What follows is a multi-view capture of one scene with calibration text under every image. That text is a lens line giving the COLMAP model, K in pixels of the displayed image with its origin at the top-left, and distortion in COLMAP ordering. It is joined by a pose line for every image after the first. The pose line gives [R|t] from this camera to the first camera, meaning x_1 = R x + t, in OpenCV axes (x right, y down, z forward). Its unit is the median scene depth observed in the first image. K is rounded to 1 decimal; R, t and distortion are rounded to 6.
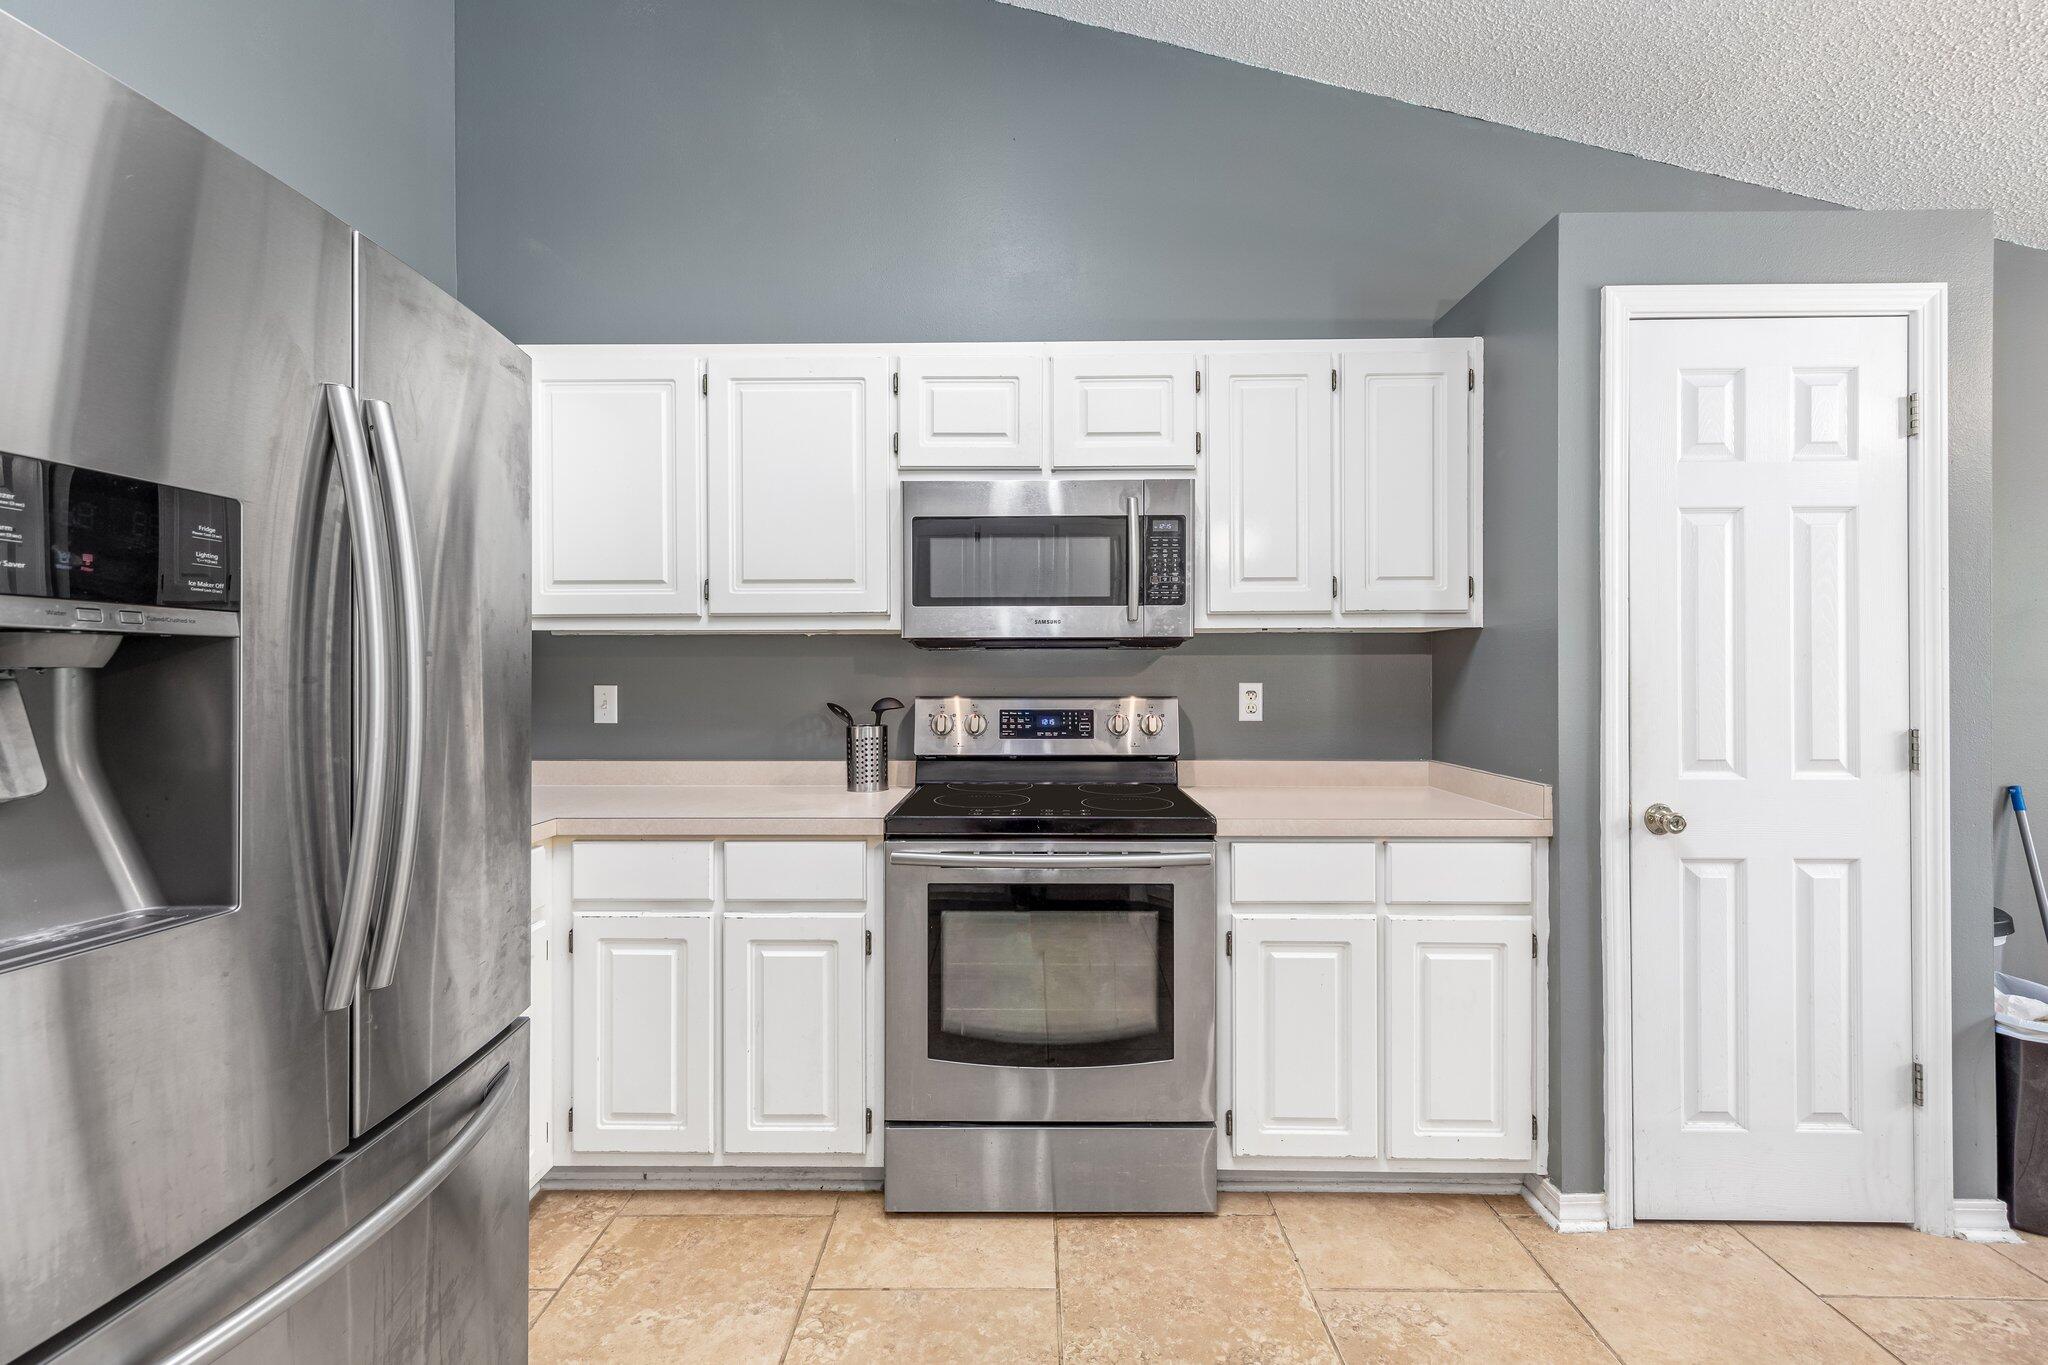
lens RADIAL K [[918.3, 0, 1025.0], [0, 918.3, 678.5], [0, 0, 1]] dist [0.004443, -0.000073]
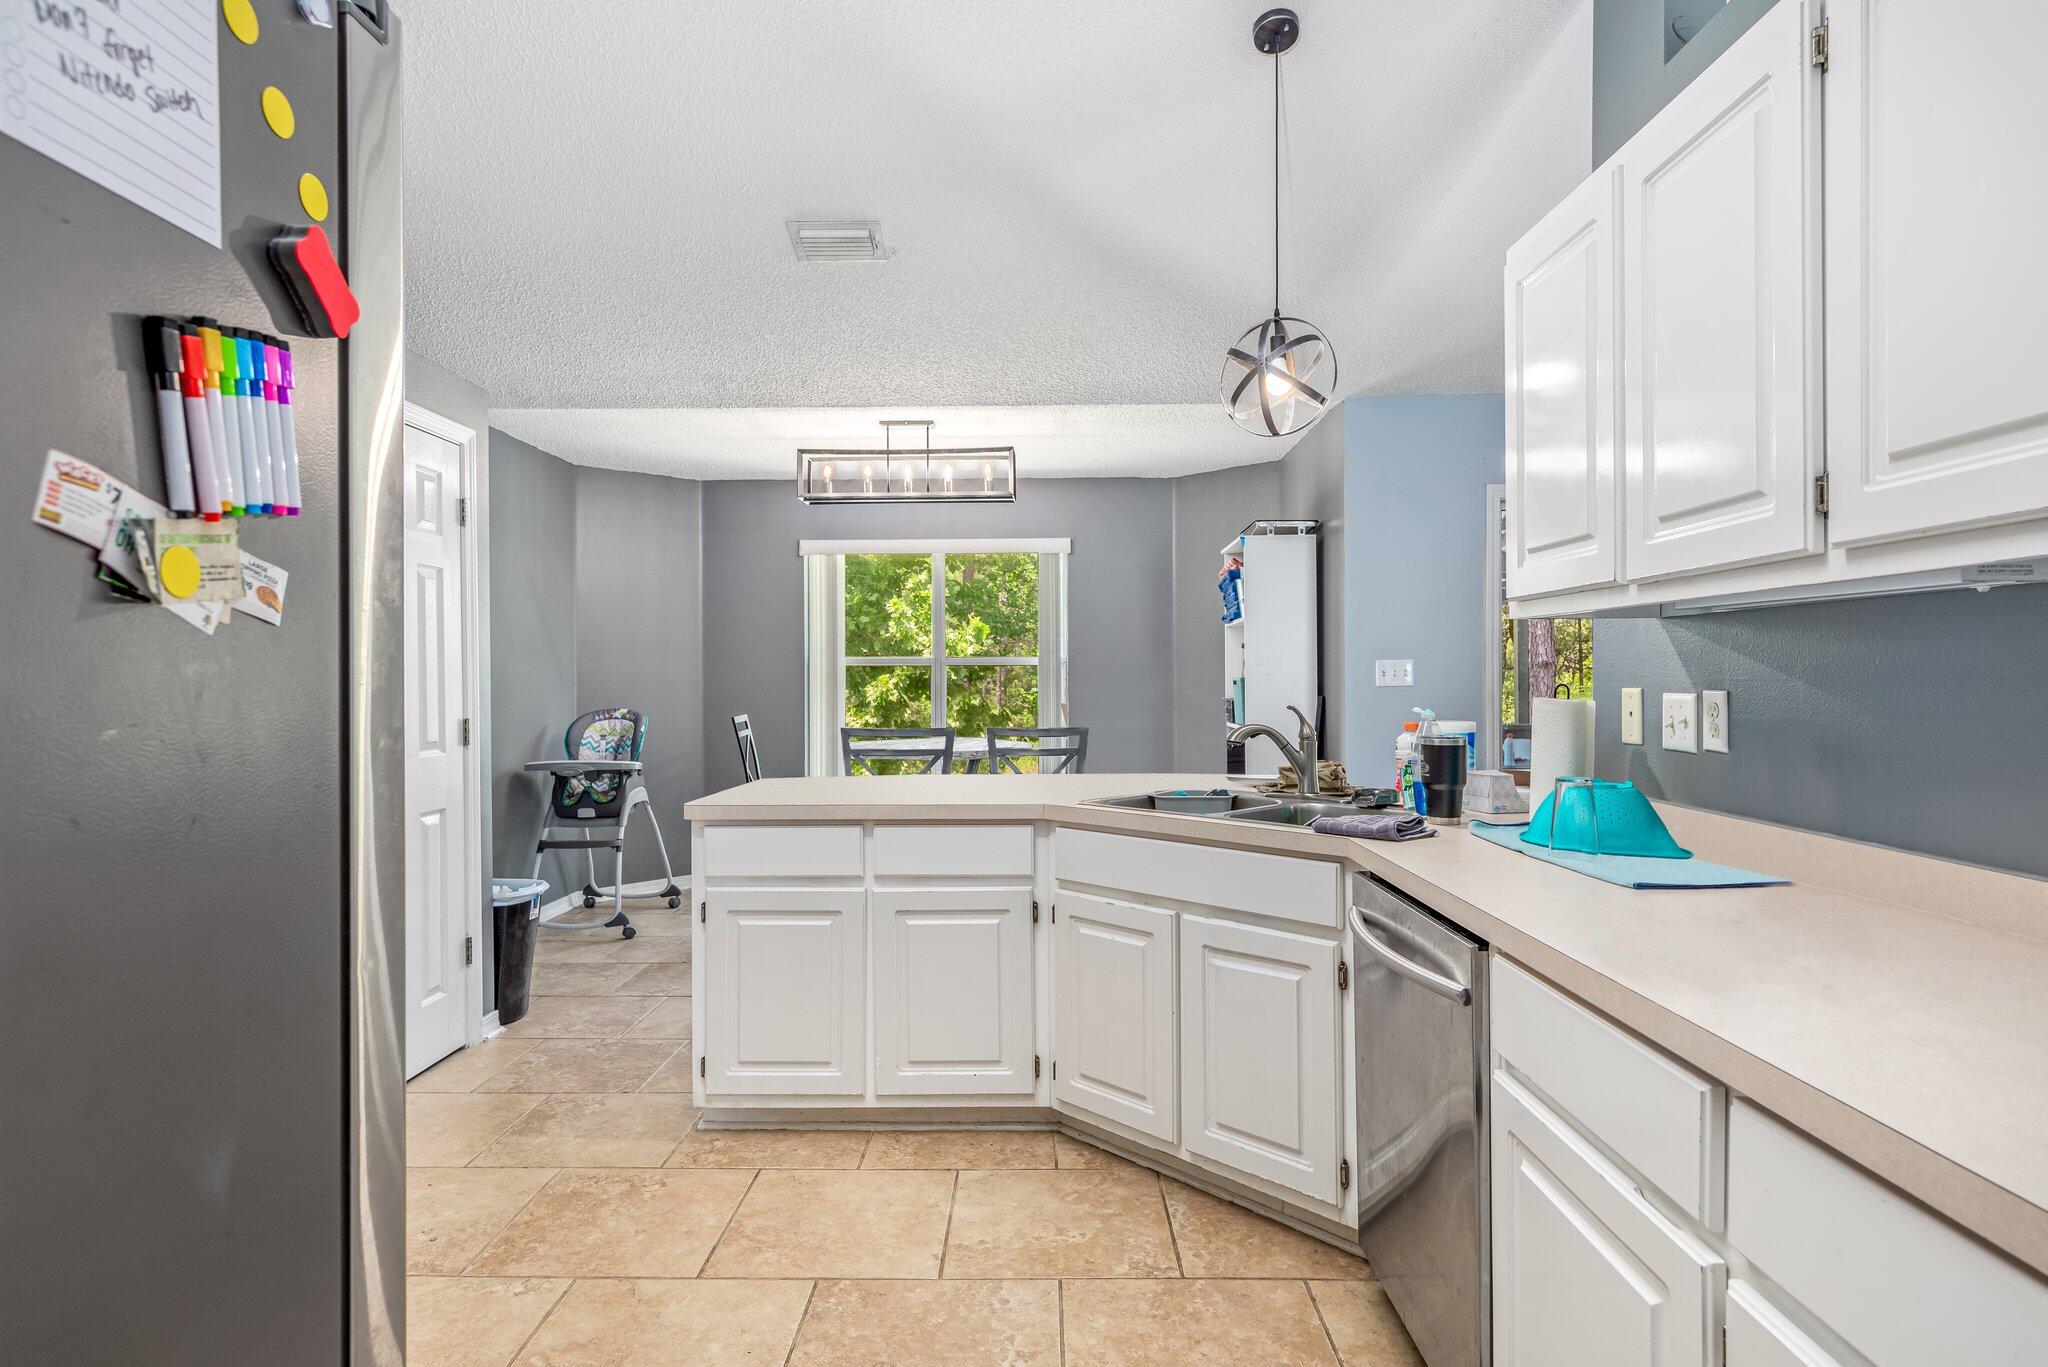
lens RADIAL K [[1061.6, 0, 1024.1], [0, 1061.6, 684.7], [0, 0, 1]] dist [0.024263, 0.000824]
pose [[0.008801, 0.000331, 0.999961, -0.794936], [0.009617, 0.999954, -0.000416, 0.009274], [-0.999915, 0.009620, 0.008797, 0.062117]]
